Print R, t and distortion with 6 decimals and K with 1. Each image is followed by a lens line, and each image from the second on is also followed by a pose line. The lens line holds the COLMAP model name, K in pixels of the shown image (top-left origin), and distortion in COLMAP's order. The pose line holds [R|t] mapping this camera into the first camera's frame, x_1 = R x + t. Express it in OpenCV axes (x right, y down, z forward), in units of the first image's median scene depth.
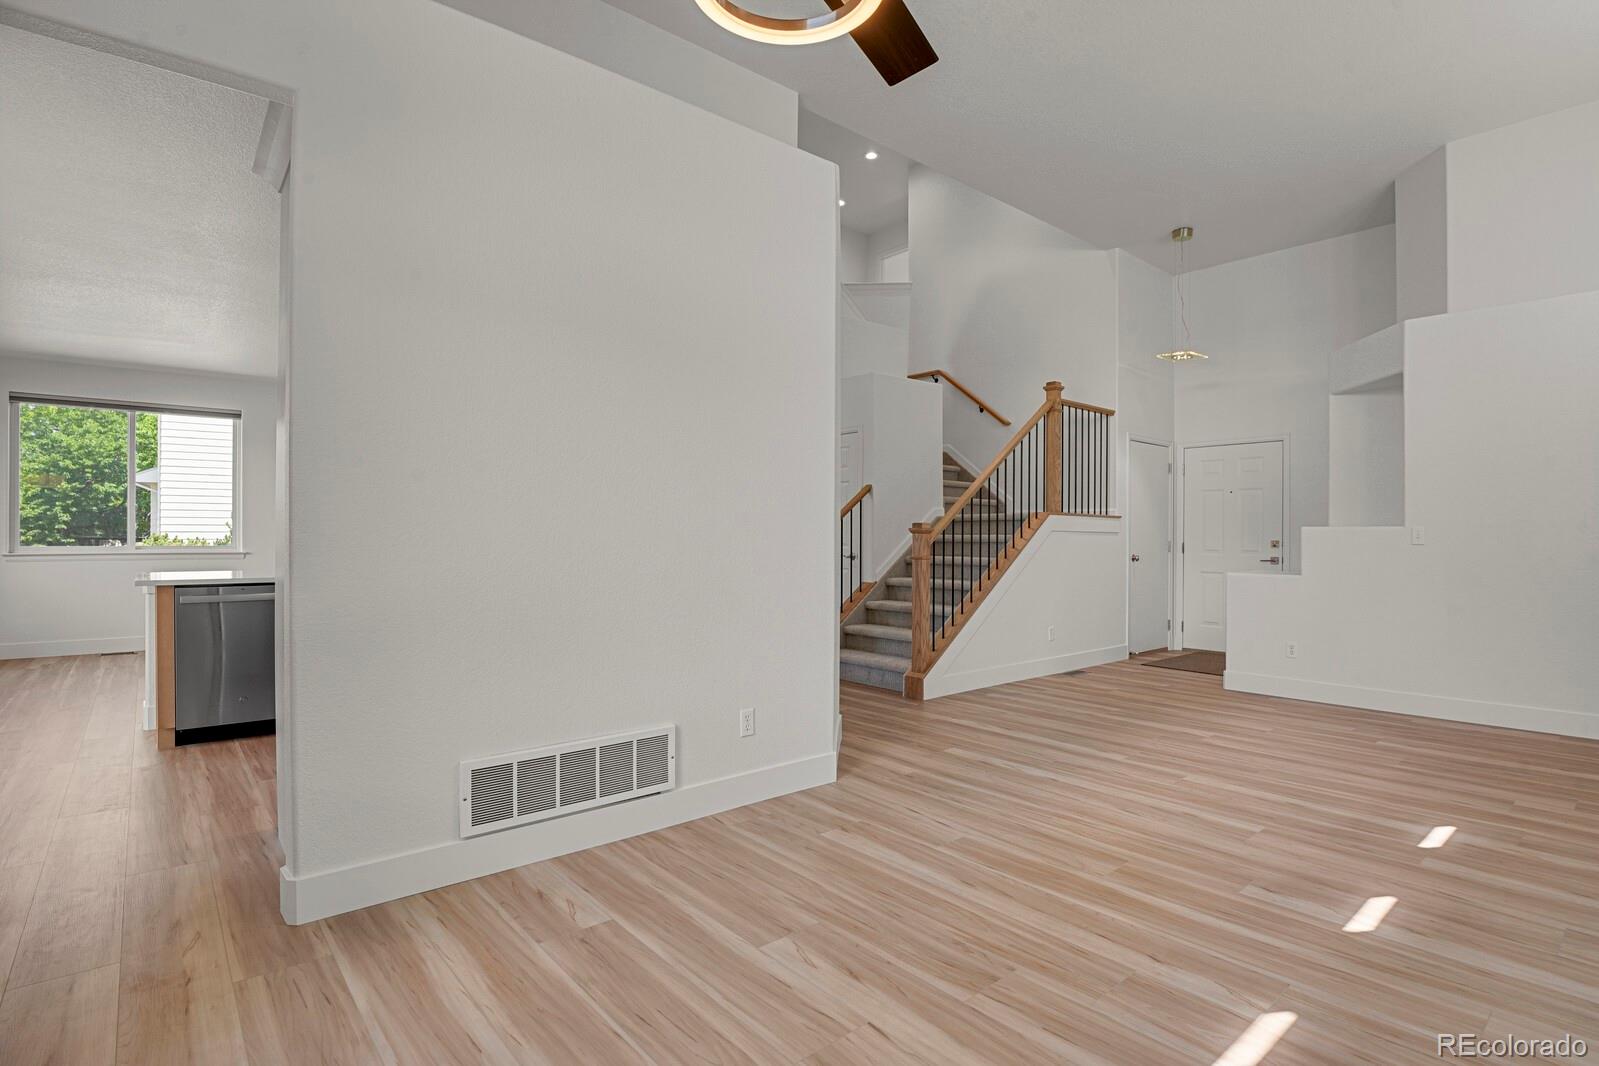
lens RADIAL K [[781.0, 0, 802.6], [0, 781.0, 540.1], [0, 0, 1]] dist [-0.023938, -0.003789]
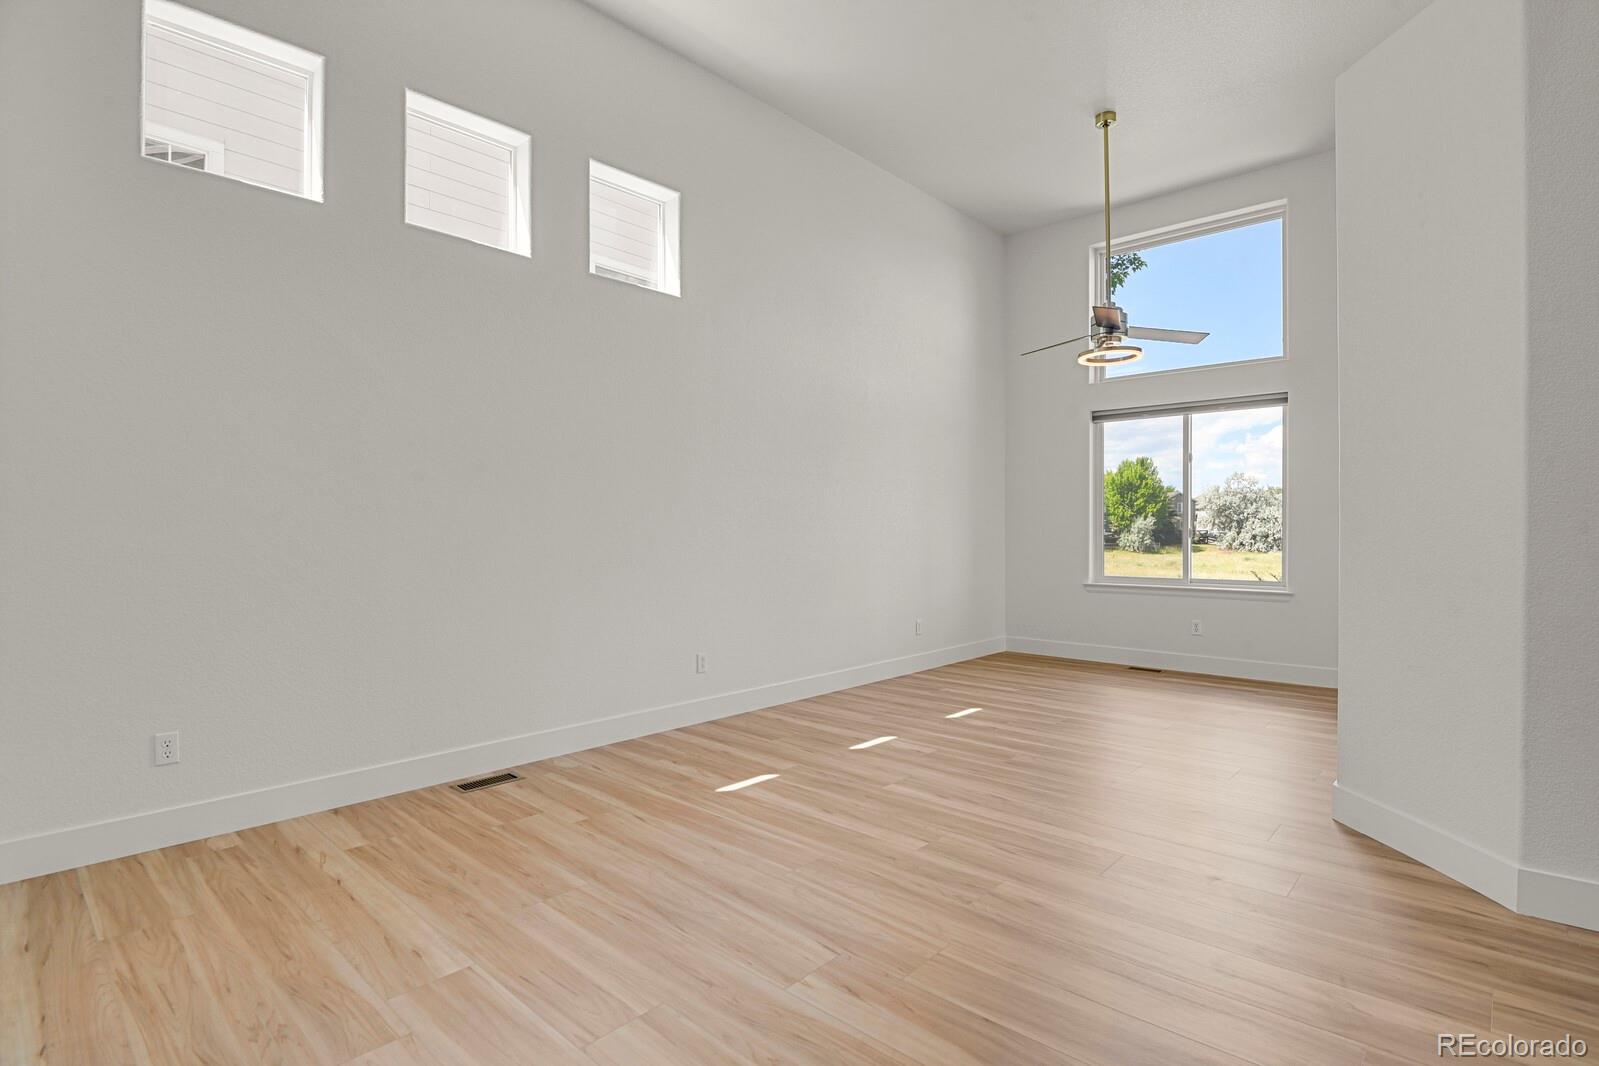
lens RADIAL K [[781.0, 0, 802.6], [0, 781.0, 540.1], [0, 0, 1]] dist [-0.023938, -0.003789]
pose [[-0.992828, 0.002806, -0.119516, 0.835800], [0.001143, 0.999902, 0.013981, -0.002145], [0.119543, 0.013744, -0.992734, 2.068939]]
